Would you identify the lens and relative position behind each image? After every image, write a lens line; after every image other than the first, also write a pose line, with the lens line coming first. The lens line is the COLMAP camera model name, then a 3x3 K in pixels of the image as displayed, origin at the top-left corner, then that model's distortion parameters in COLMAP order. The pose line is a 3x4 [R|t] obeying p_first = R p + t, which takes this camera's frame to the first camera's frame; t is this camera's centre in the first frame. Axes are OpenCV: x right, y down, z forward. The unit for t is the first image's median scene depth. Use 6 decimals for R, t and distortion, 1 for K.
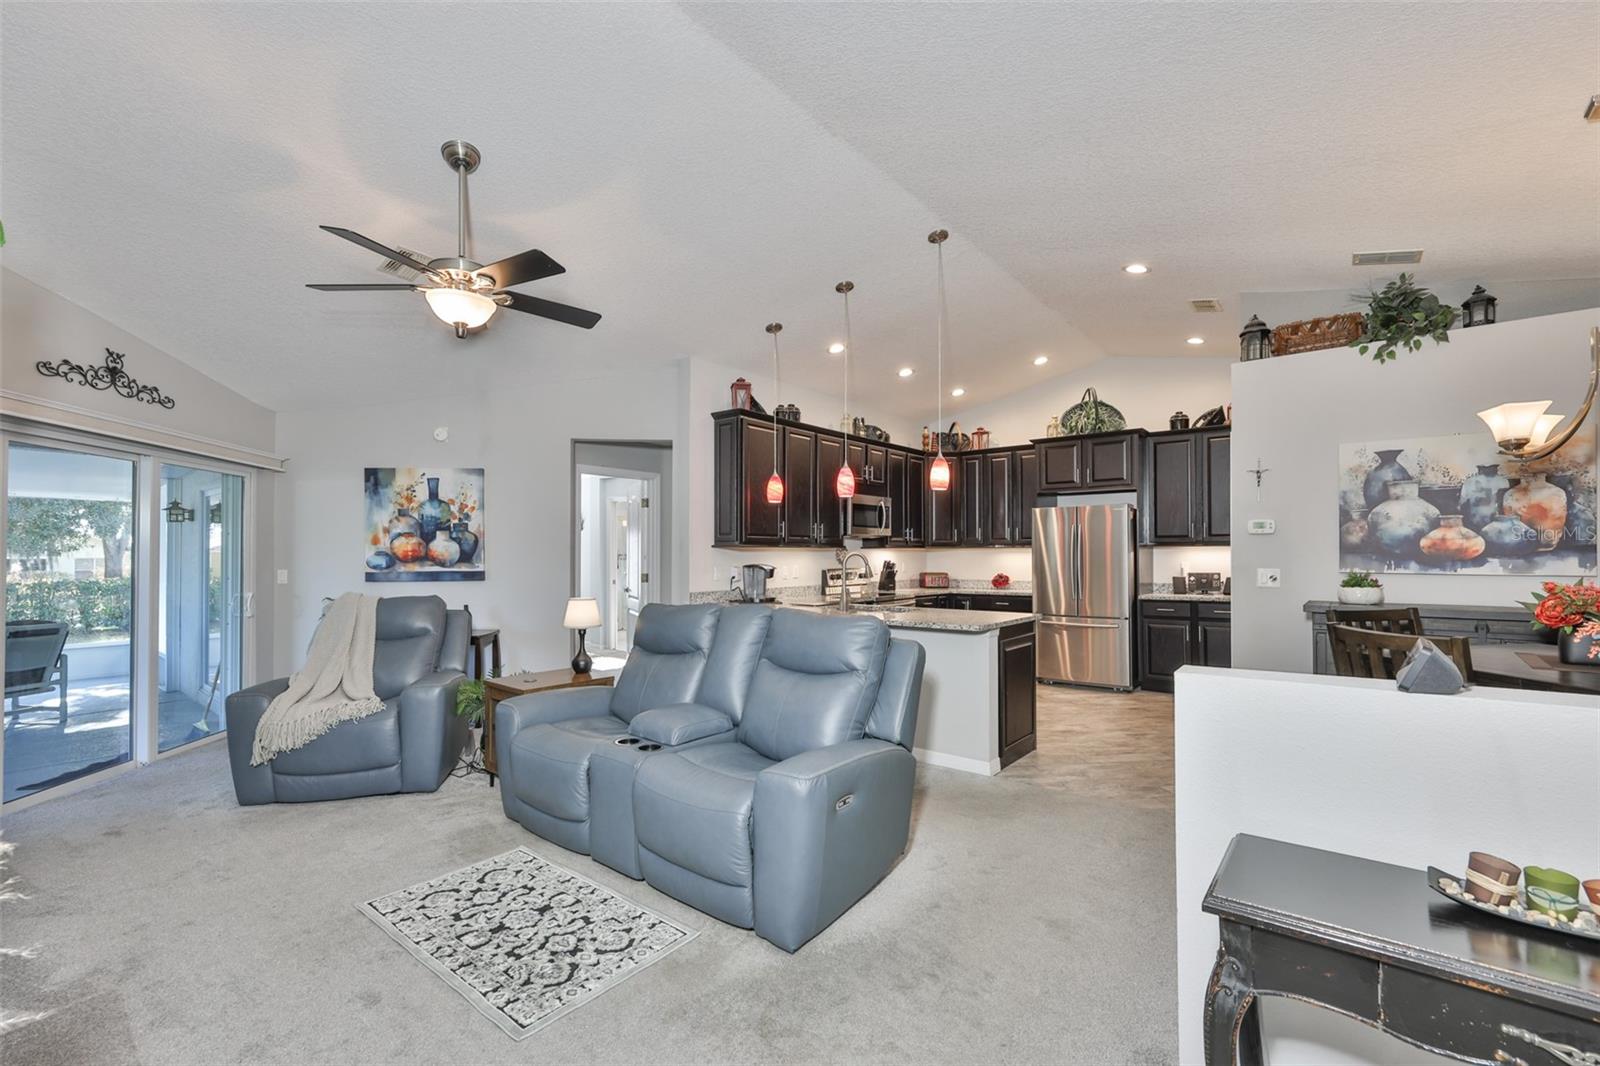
lens RADIAL K [[695.6, 0, 793.2], [0, 695.6, 541.2], [0, 0, 1]] dist [-0.002285, 0.000091]
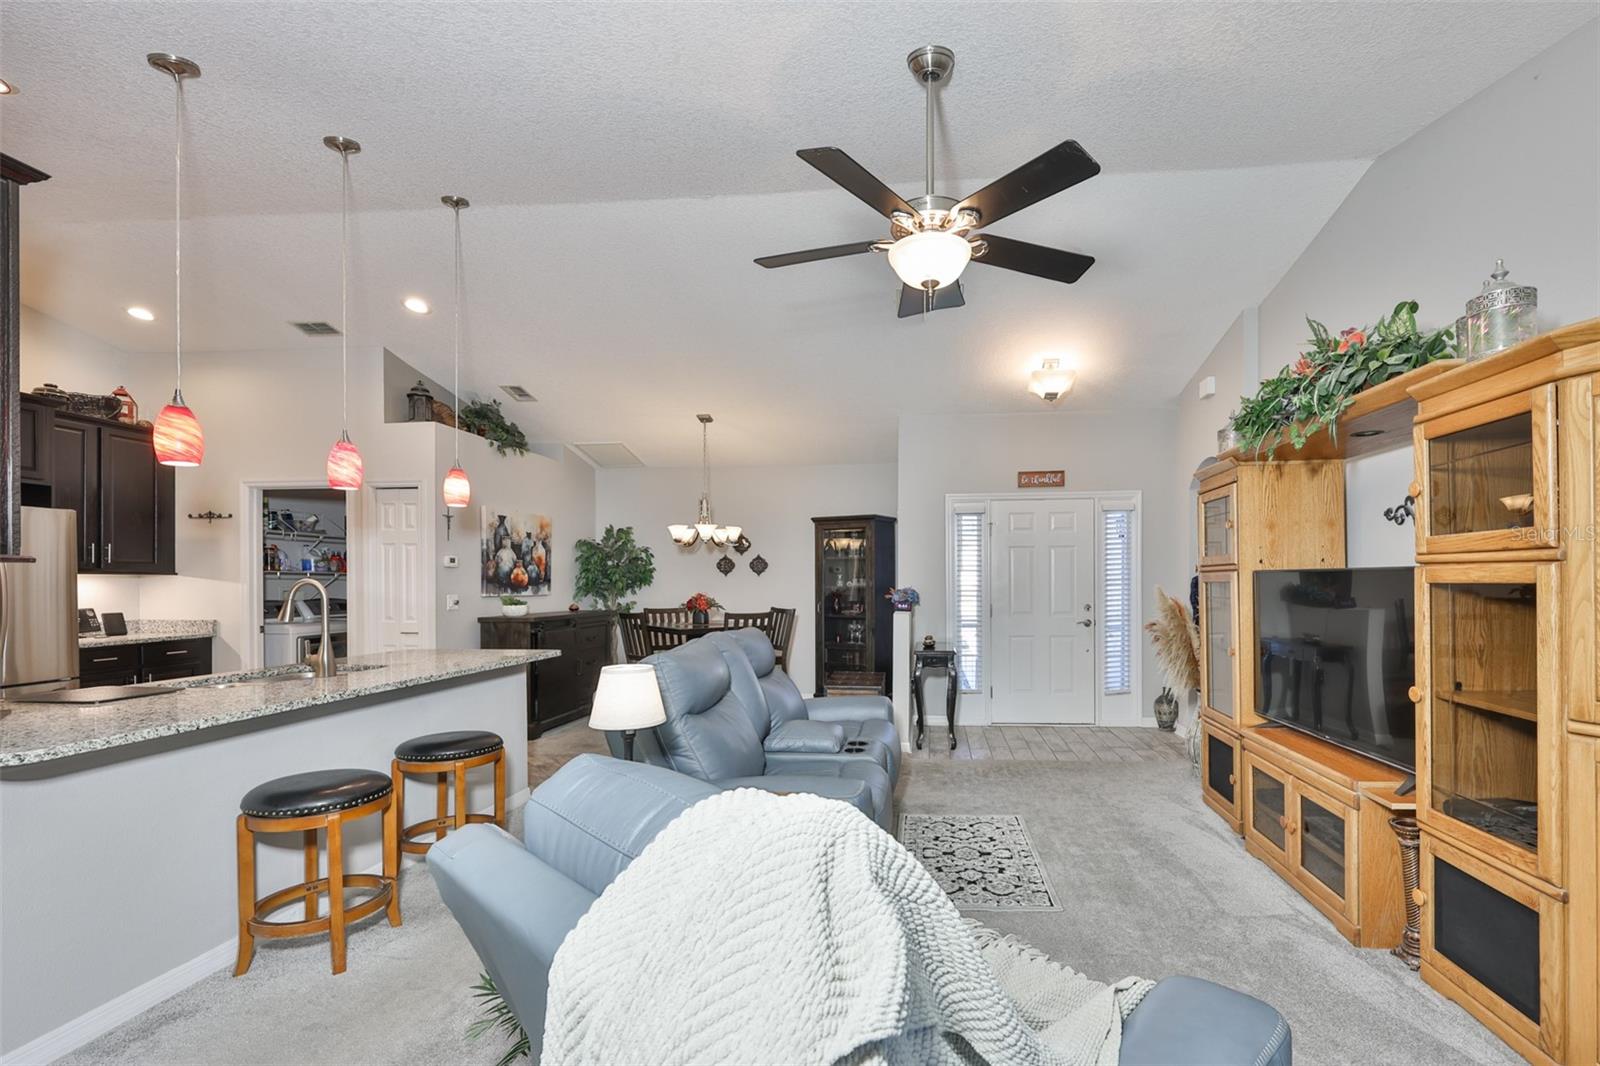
lens RADIAL K [[695.6, 0, 876.8], [0, 695.6, 590.3], [0, 0, 1]] dist [-0.002285, 0.000091]
pose [[-0.572936, -0.006999, 0.819571, -0.874687], [-0.012636, 0.999920, -0.000294, 0.023887], [-0.819503, -0.010524, -0.572978, 1.209069]]
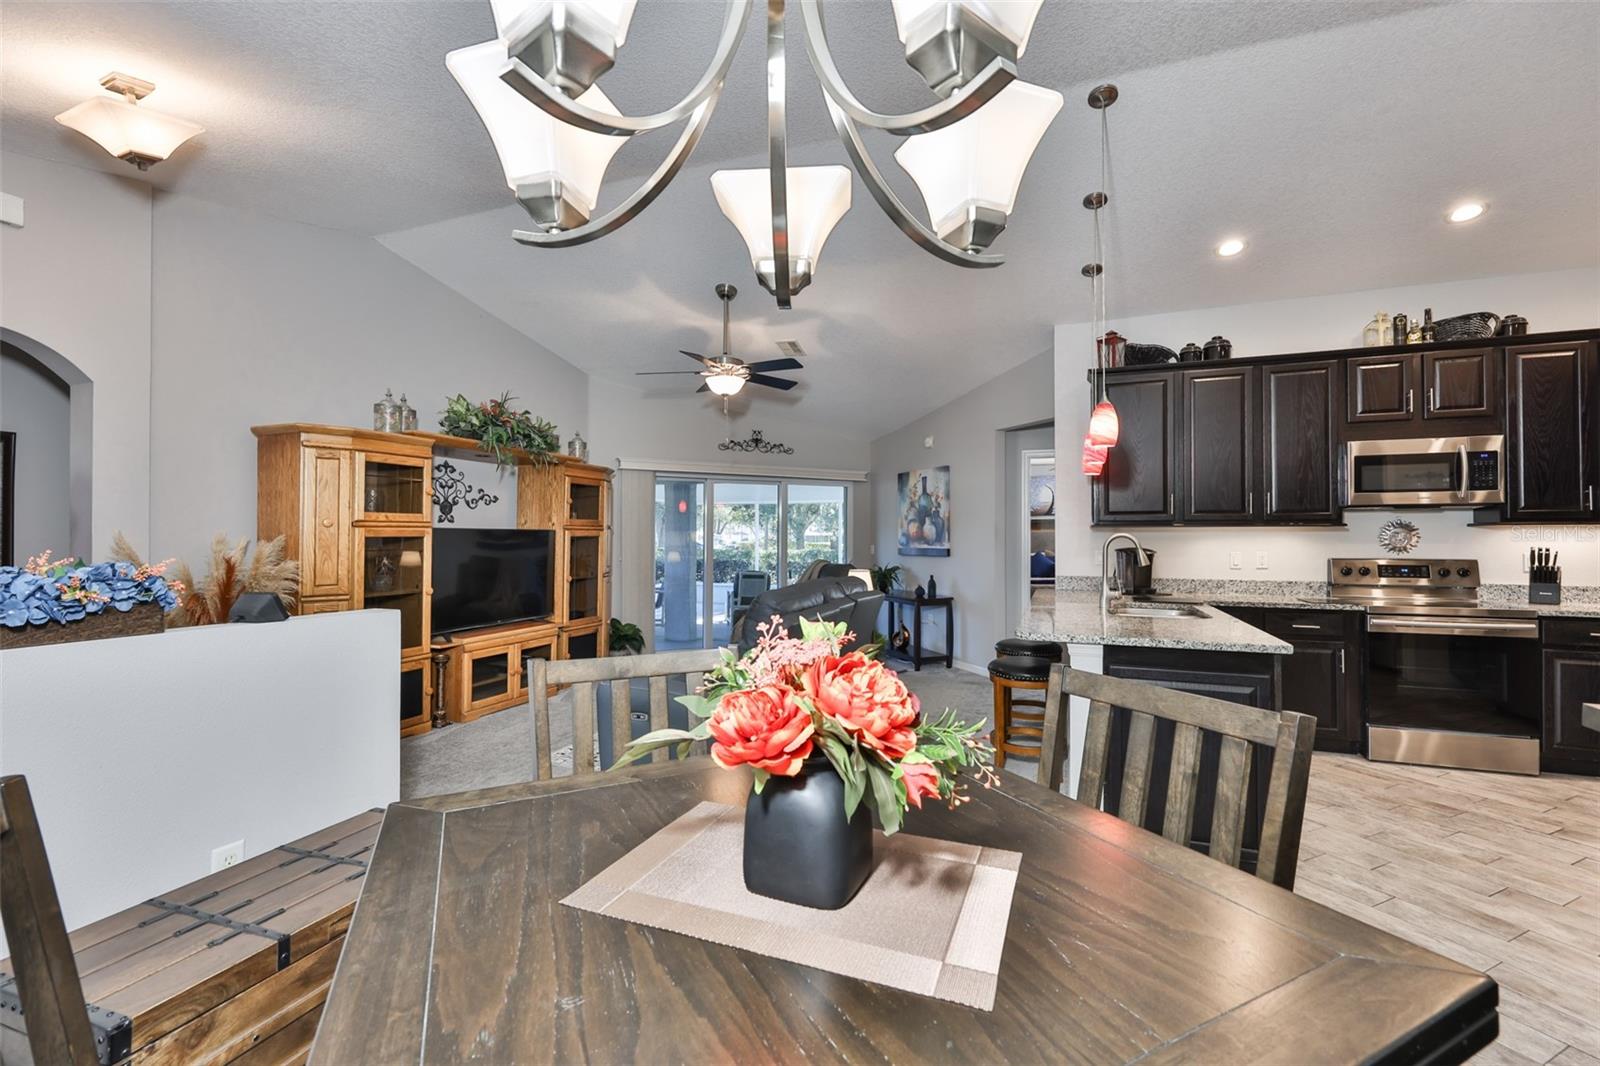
lens RADIAL K [[695.6, 0, 799.9], [0, 695.6, 531.0], [0, 0, 1]] dist [-0.002285, 0.000091]
pose [[0.309049, -0.005191, -0.951032, 0.907819], [0.019171, 0.999816, 0.000773, 0.007531], [0.950853, -0.018471, 0.309091, 0.519402]]
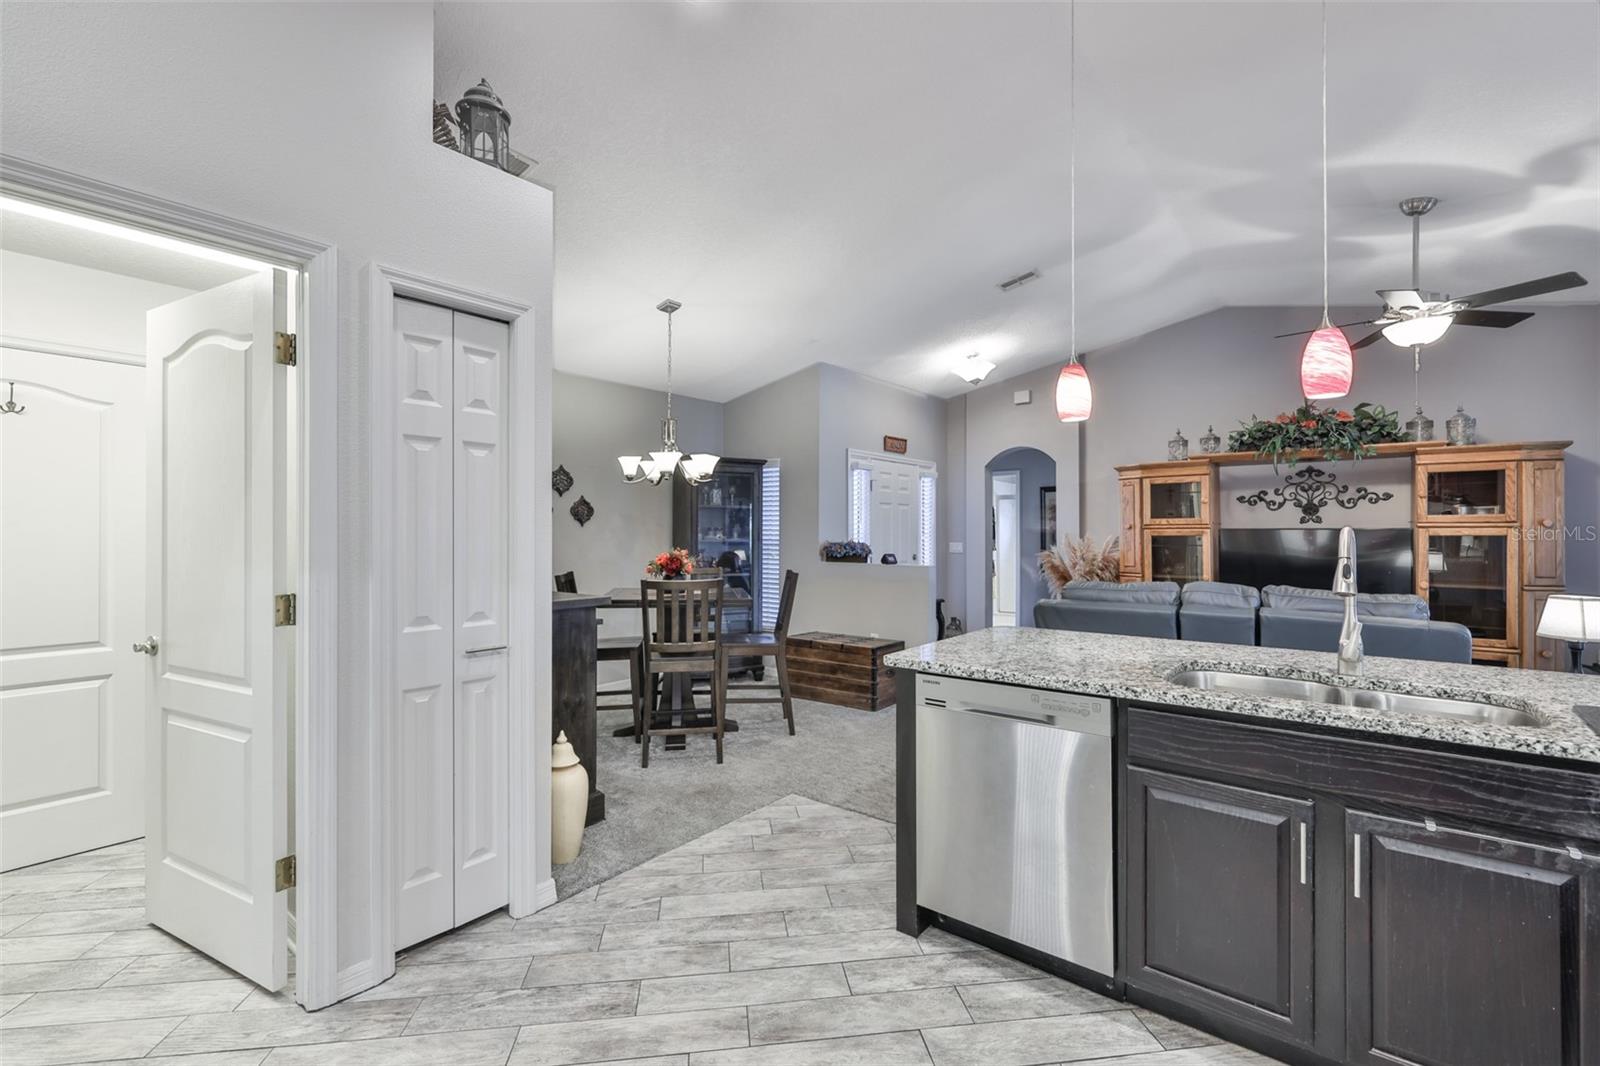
lens RADIAL K [[695.6, 0, 805.4], [0, 695.6, 525.8], [0, 0, 1]] dist [-0.002285, 0.000091]
pose [[-0.999803, 0.001563, -0.019812, 0.503307], [0.002241, 0.999411, -0.034246, 0.034591], [0.019747, -0.034283, -0.999217, 1.770861]]
